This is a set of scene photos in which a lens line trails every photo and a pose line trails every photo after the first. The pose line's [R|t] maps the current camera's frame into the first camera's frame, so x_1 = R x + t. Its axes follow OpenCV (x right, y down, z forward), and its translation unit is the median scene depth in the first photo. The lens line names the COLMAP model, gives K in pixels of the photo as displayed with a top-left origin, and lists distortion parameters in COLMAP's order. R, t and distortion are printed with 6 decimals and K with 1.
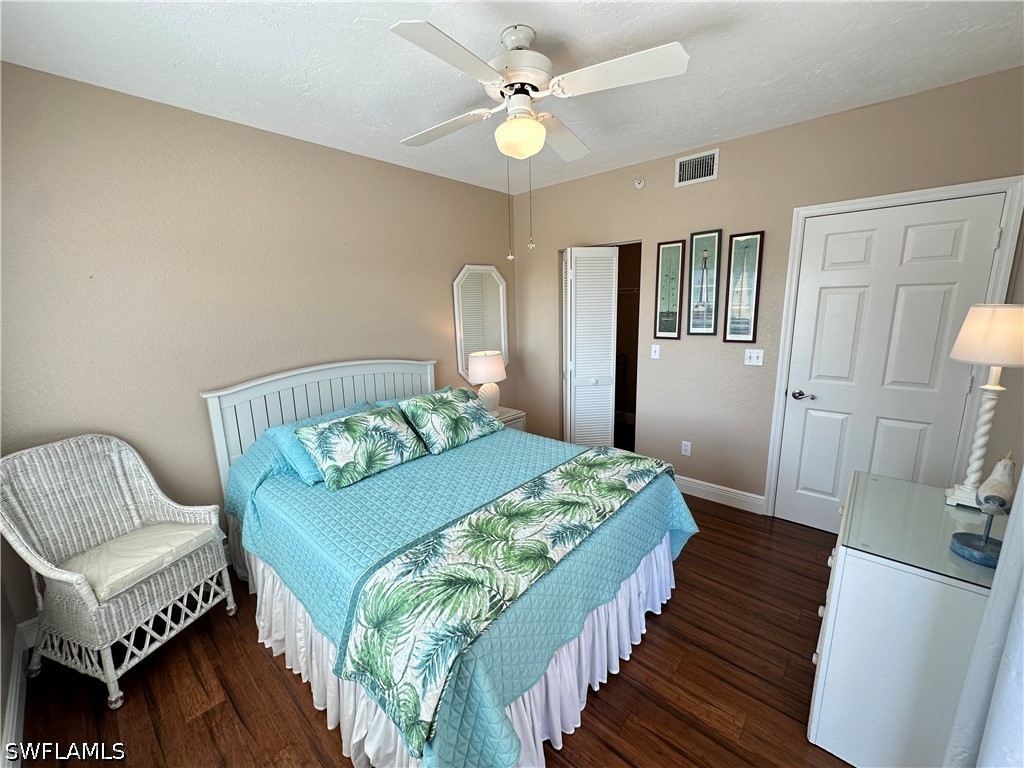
lens RADIAL K [[408.5, 0, 513.3], [0, 408.5, 384.7], [0, 0, 1]] dist [-0.003852, 0.000486]
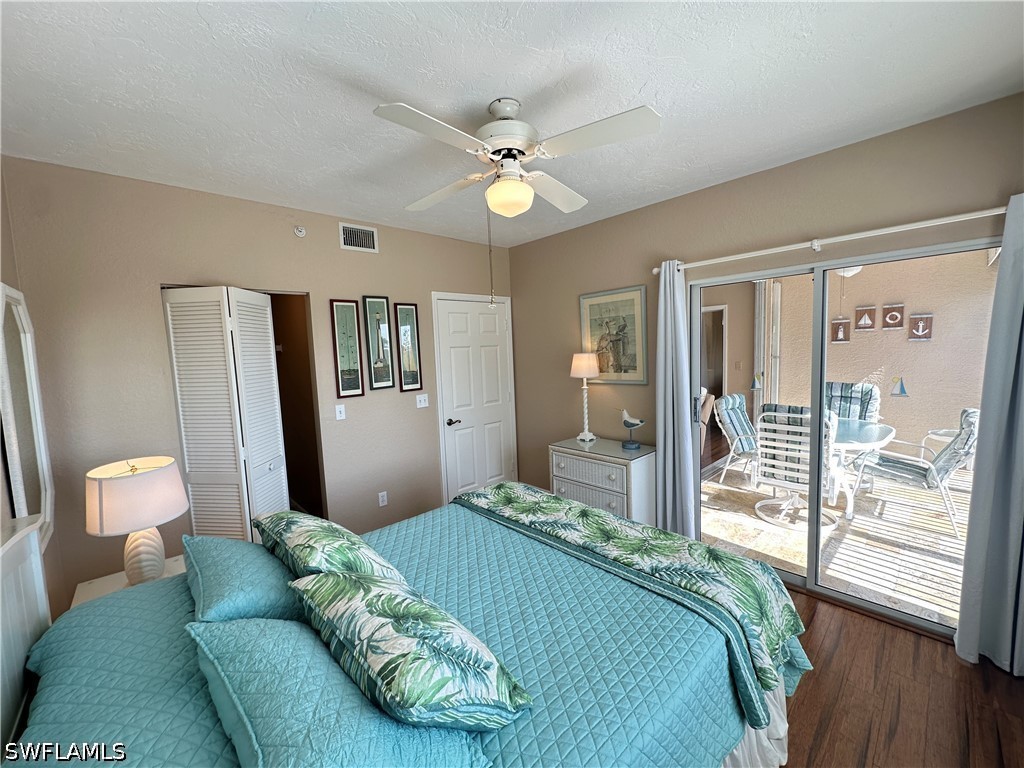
lens RADIAL K [[408.5, 0, 510.4], [0, 408.5, 385.4], [0, 0, 1]] dist [-0.003852, 0.000486]
pose [[0.094303, -0.069991, 0.993080, -0.647992], [0.230148, 0.972037, 0.046654, -0.113836], [-0.968576, 0.224156, 0.107774, 0.612981]]
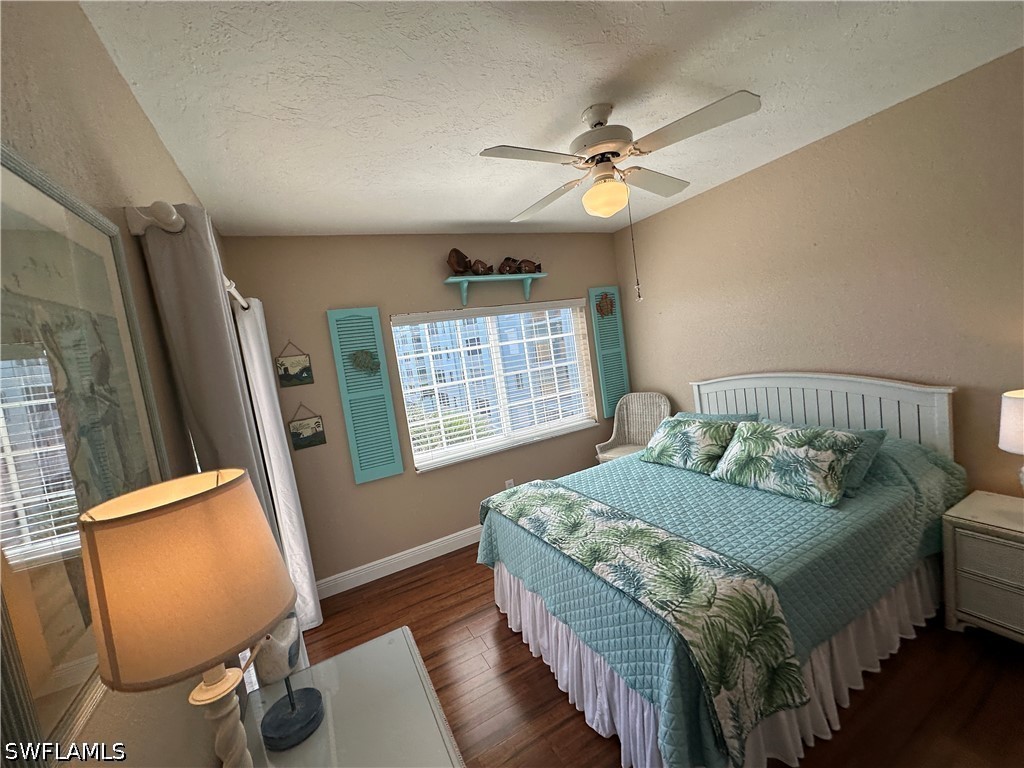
lens RADIAL K [[408.5, 0, 514.9], [0, 408.5, 383.5], [0, 0, 1]] dist [-0.003852, 0.000486]
pose [[-0.349663, 0.163834, -0.922439, 0.741227], [-0.032168, 0.981911, 0.186590, -0.197232], [0.936323, 0.094917, -0.338068, 0.734746]]
